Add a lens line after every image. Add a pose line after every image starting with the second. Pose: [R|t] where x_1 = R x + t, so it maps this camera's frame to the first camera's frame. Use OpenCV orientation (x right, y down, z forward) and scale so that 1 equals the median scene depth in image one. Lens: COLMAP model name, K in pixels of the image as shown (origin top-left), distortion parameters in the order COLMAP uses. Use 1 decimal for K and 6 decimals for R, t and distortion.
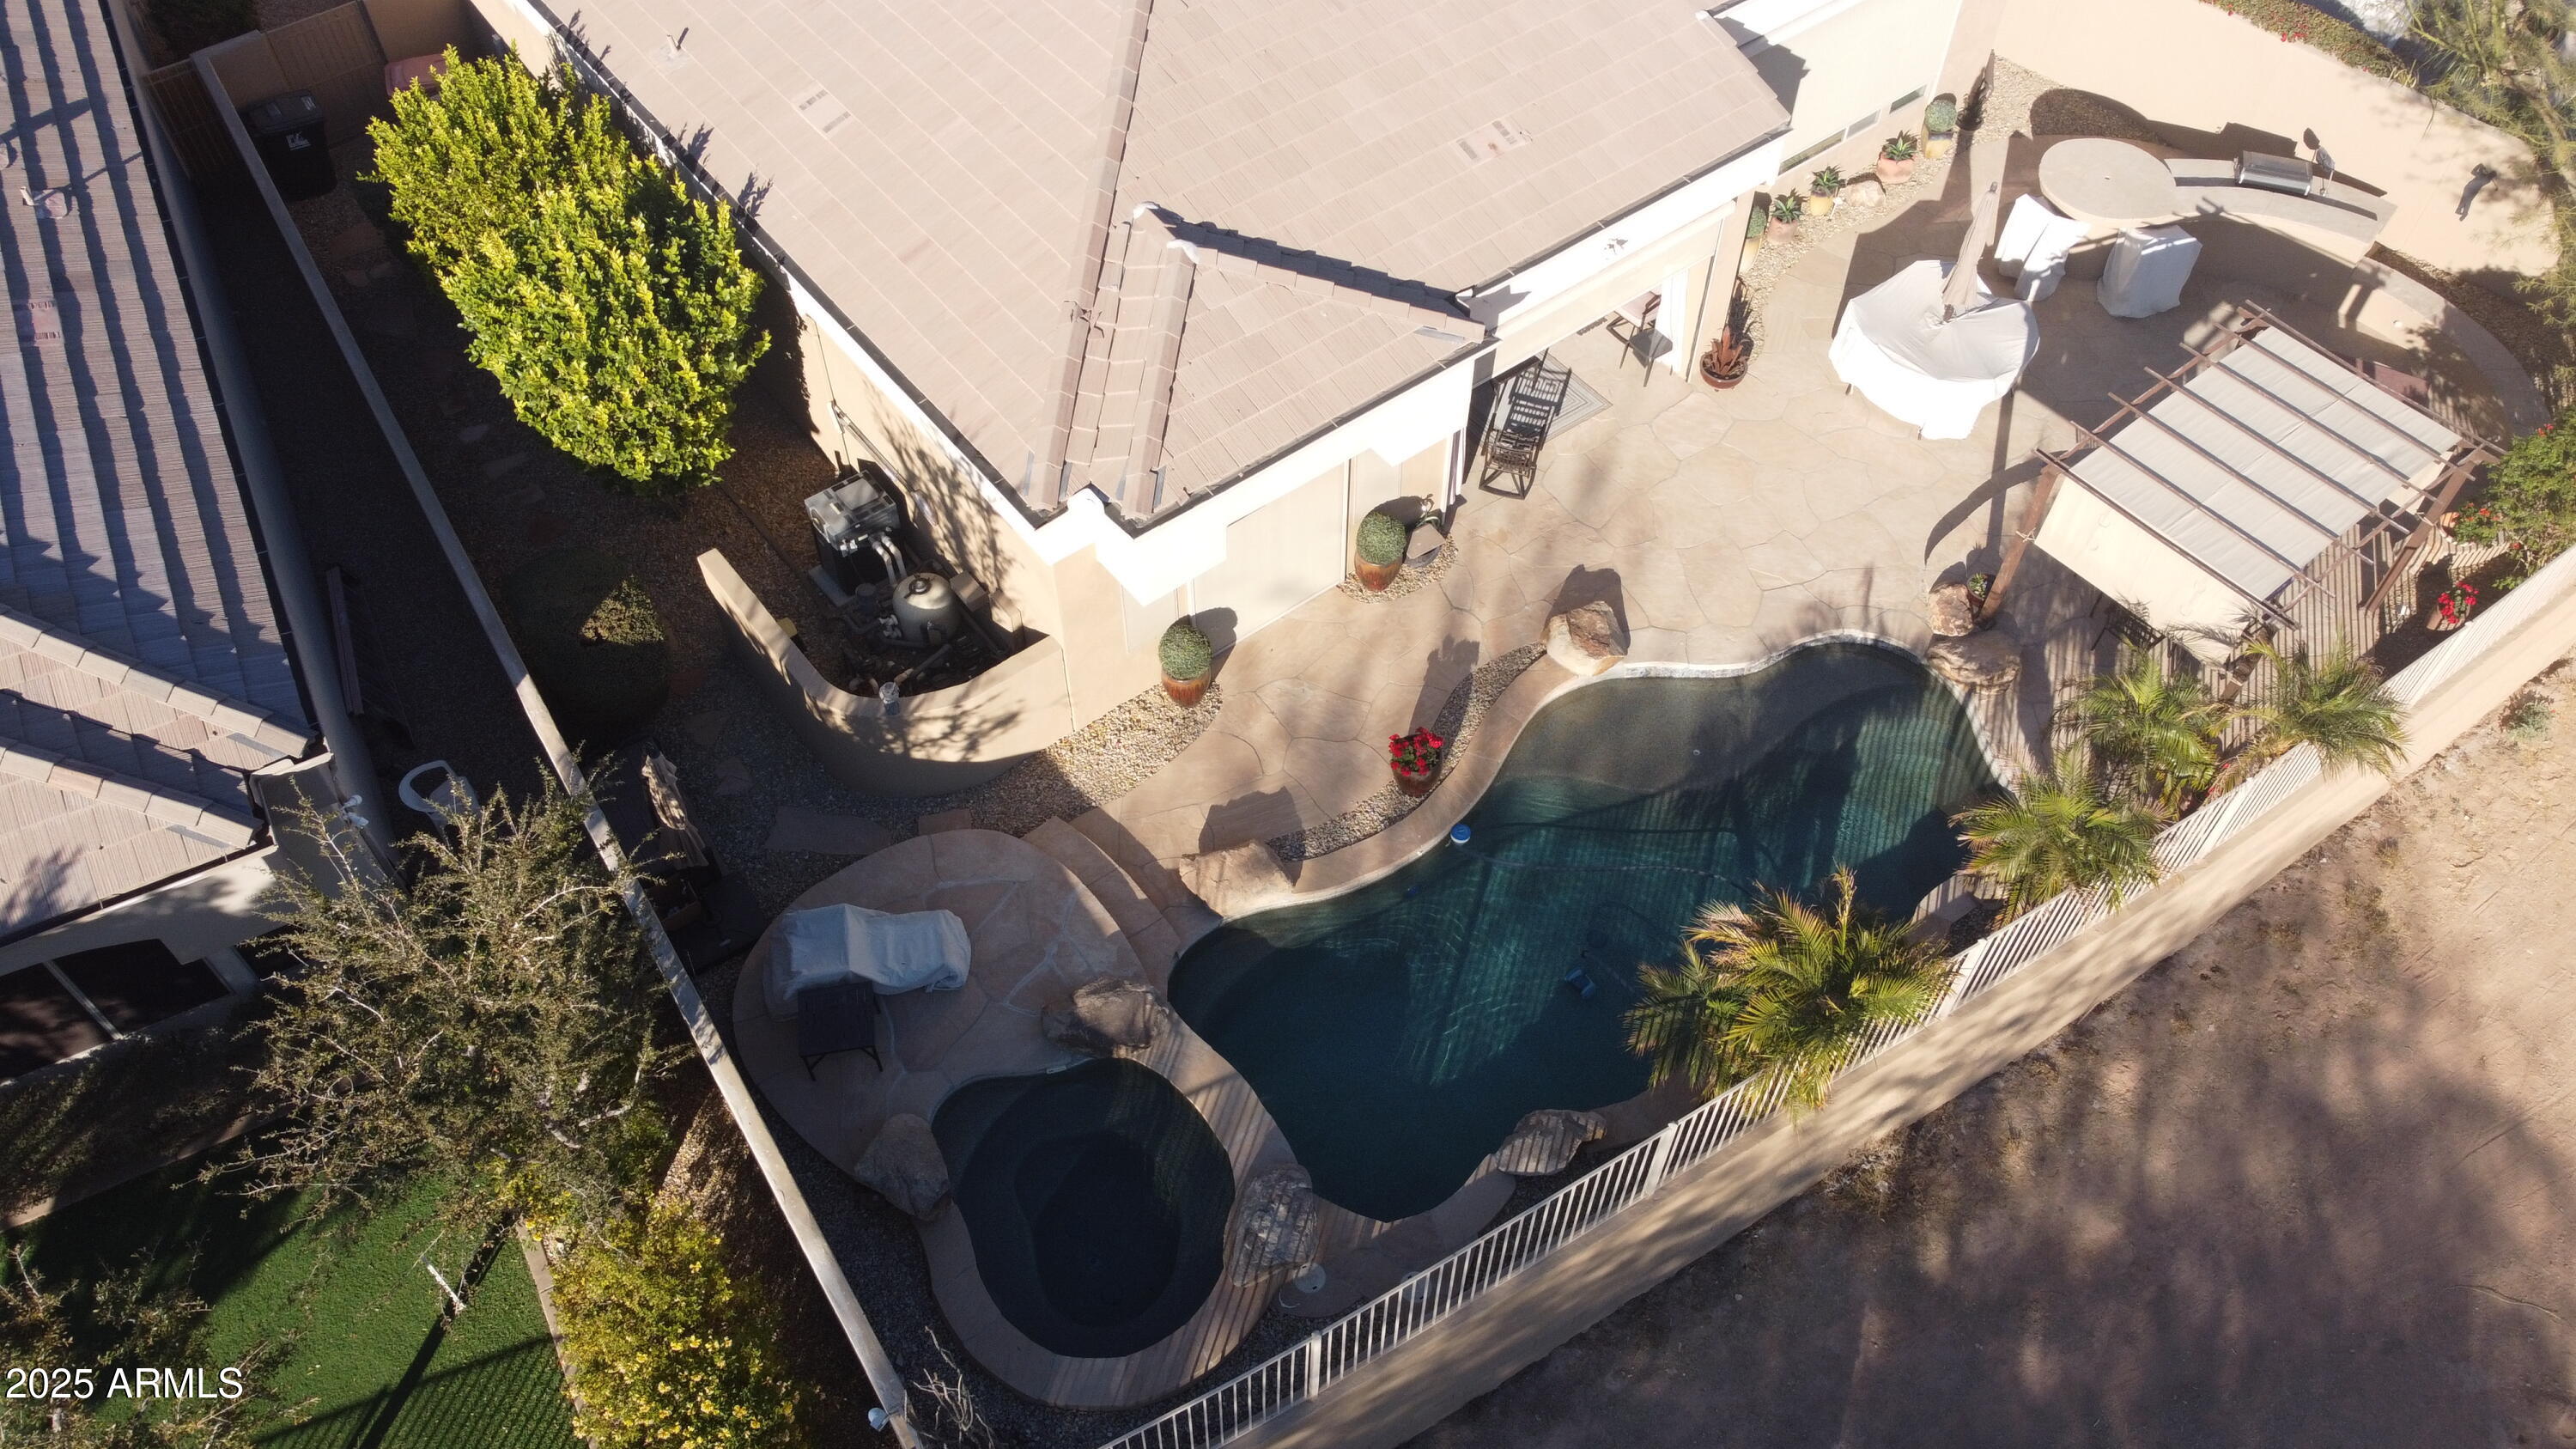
lens RADIAL K [[1946.7, 0, 1292.8], [0, 1946.7, 719.7], [0, 0, 1]] dist [0.007487, -0.009886]
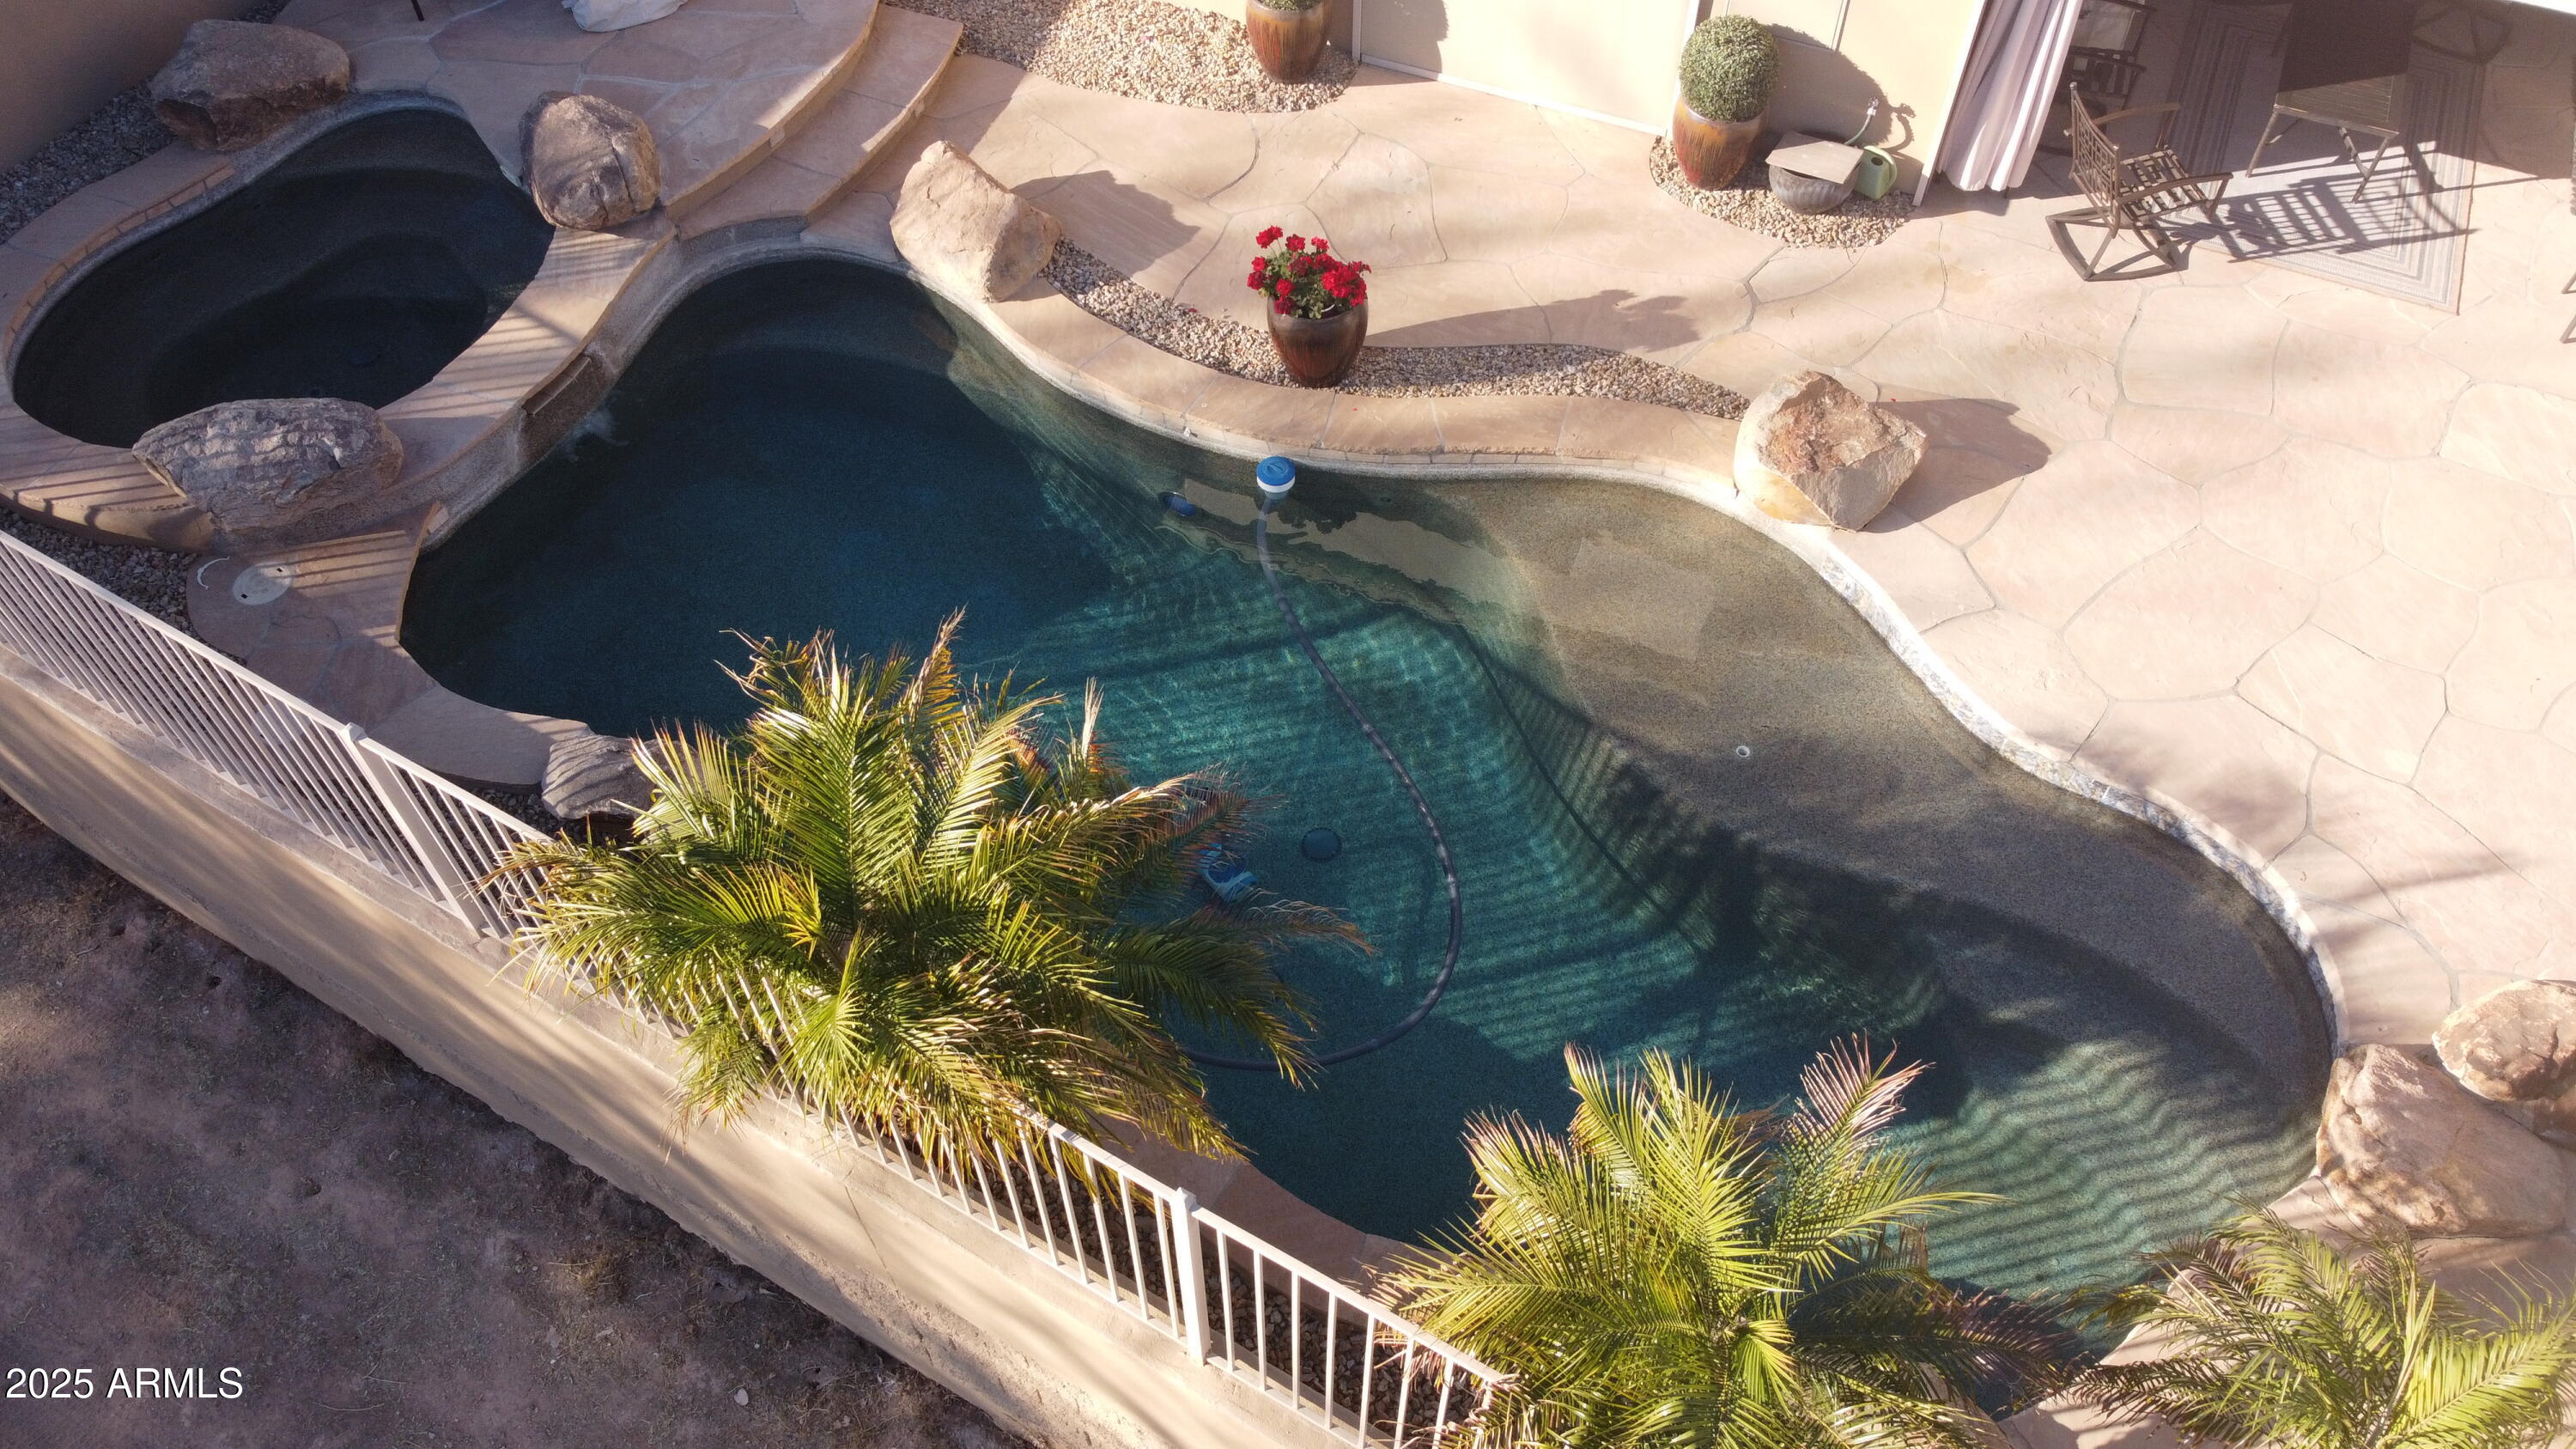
lens RADIAL K [[1946.7, 0, 1291.0], [0, 1946.7, 712.7], [0, 0, 1]] dist [0.007487, -0.009886]
pose [[0.479041, 0.696053, -0.534817, 0.412783], [-0.686984, 0.676557, 0.265186, -0.038583], [0.546418, 0.240375, 0.802276, 0.612822]]
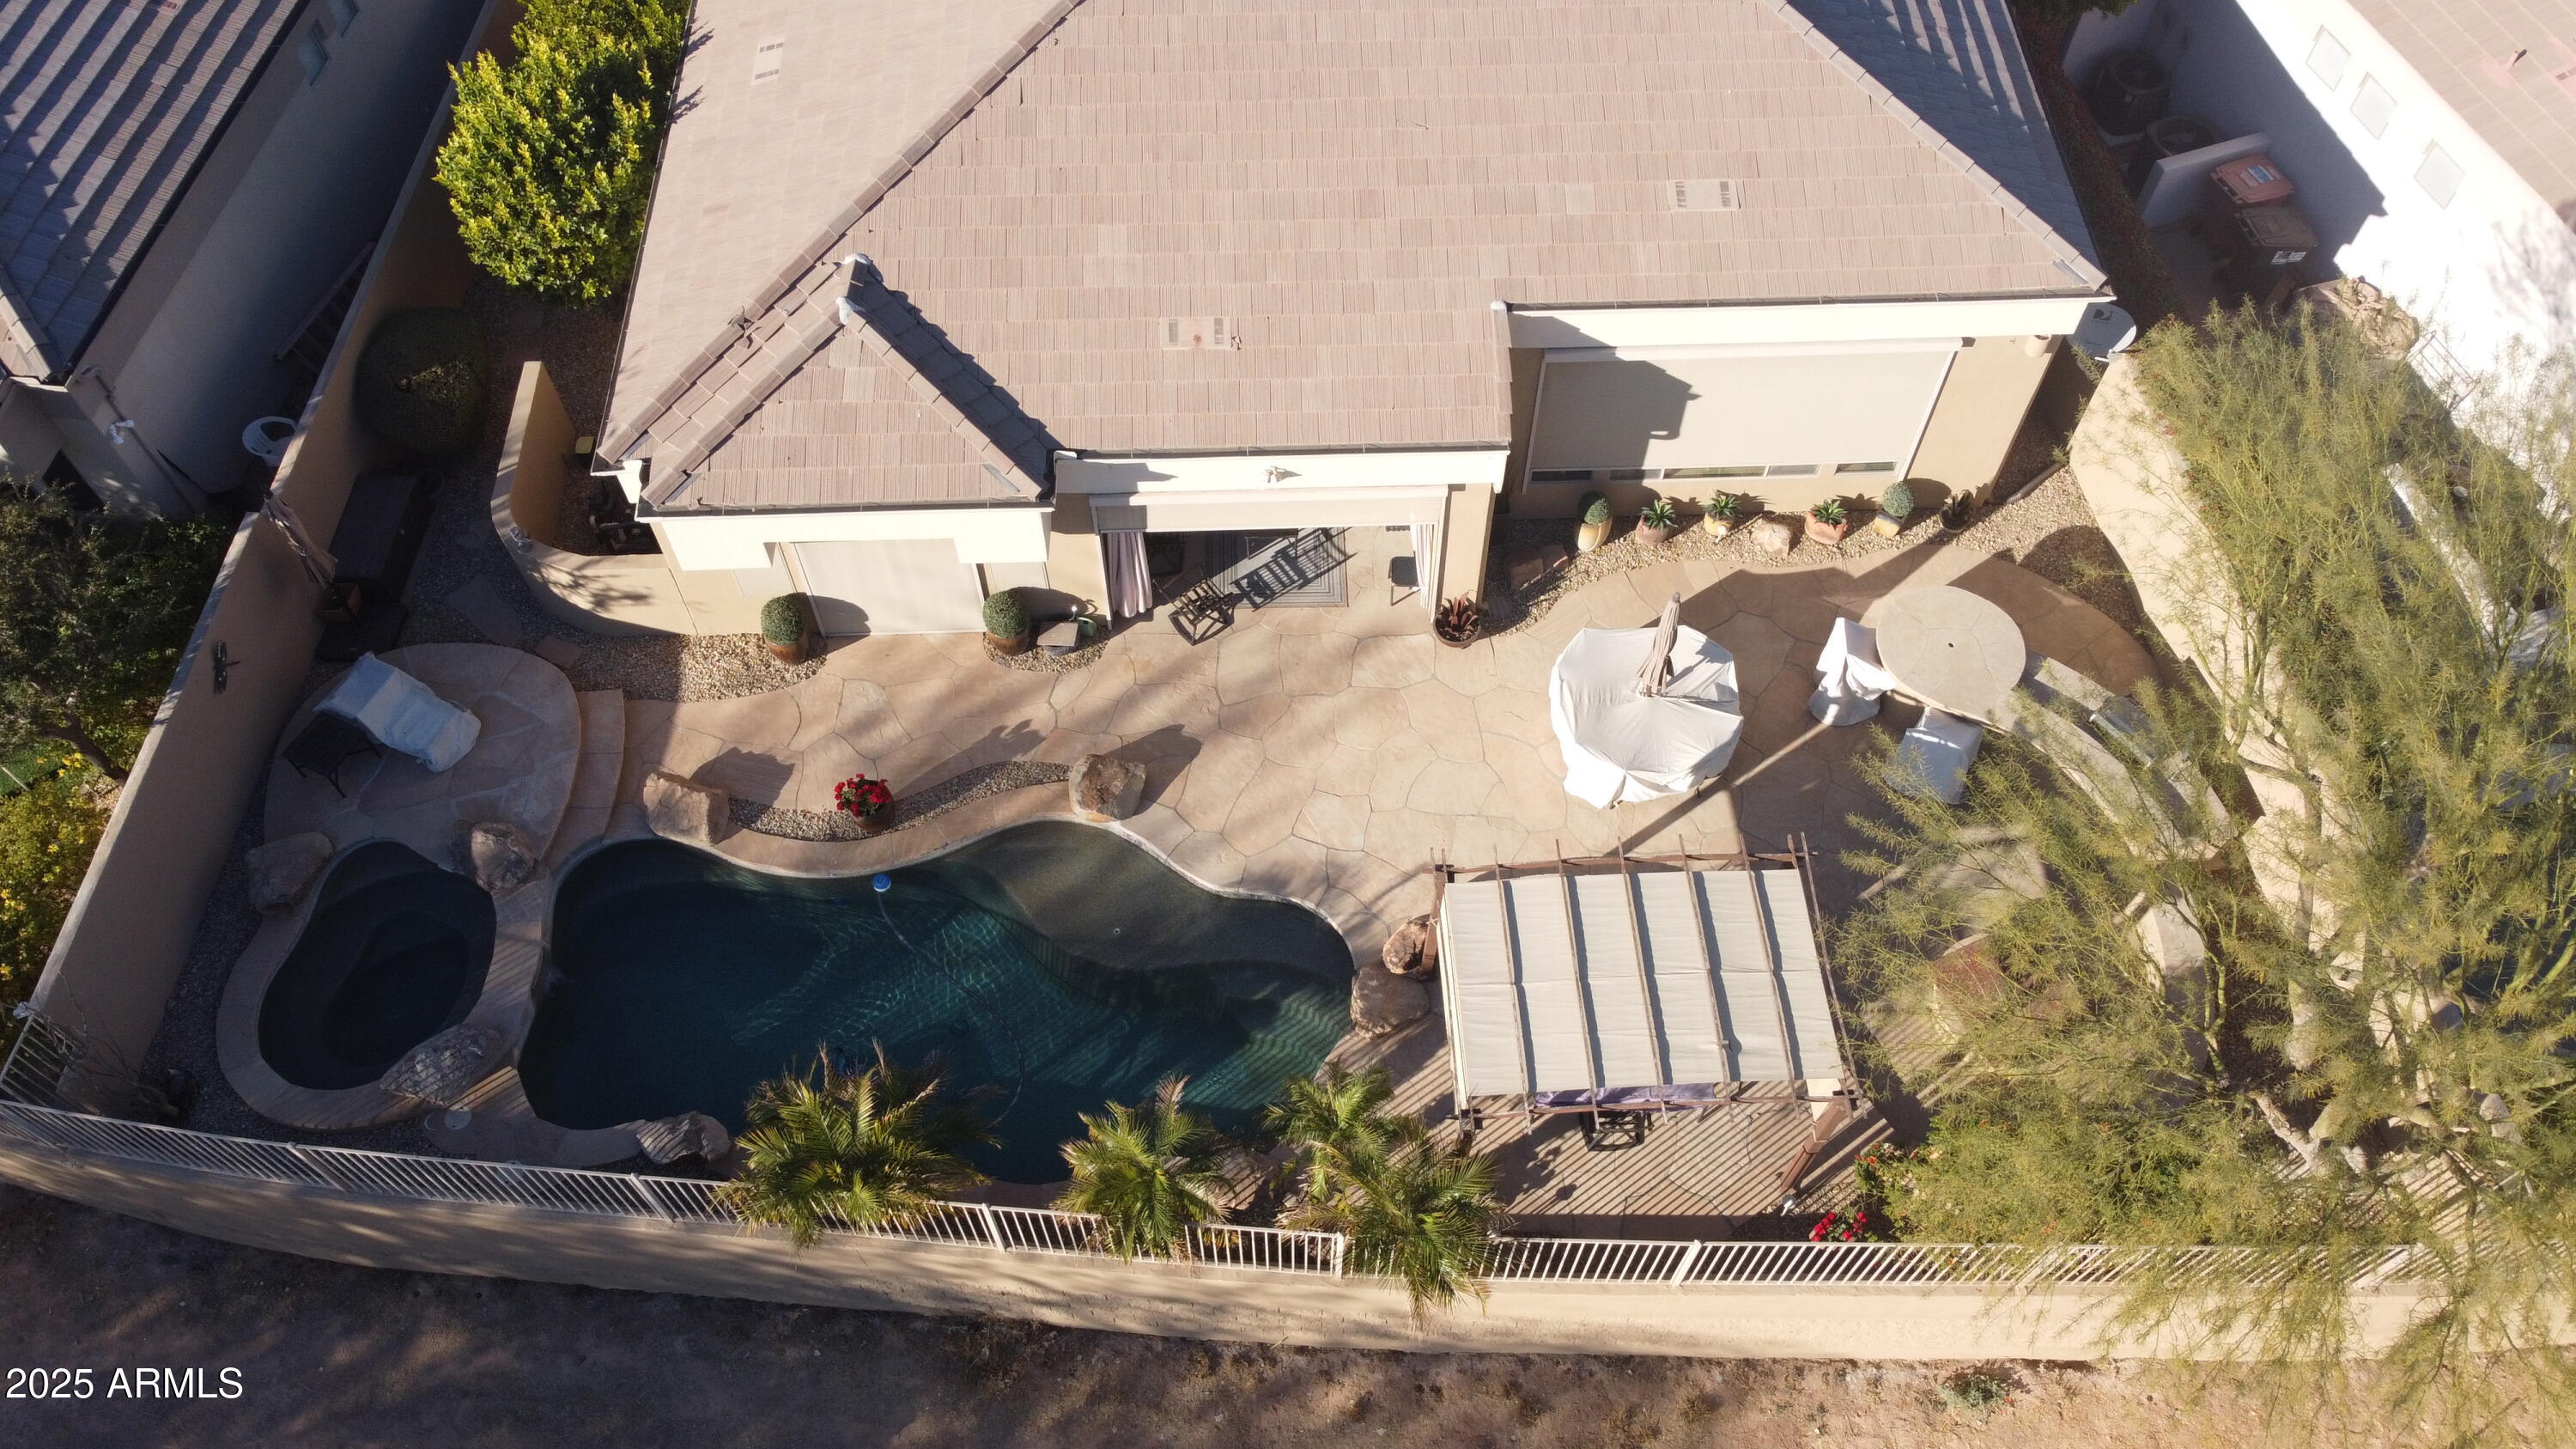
lens RADIAL K [[1946.7, 0, 1289.1], [0, 1946.7, 722.6], [0, 0, 1]] dist [0.007487, -0.009886]
pose [[0.806563, 0.494814, -0.323443, 0.604472], [-0.460335, 0.868995, 0.181492, -0.338189], [0.370875, 0.002507, 0.928679, 0.043265]]
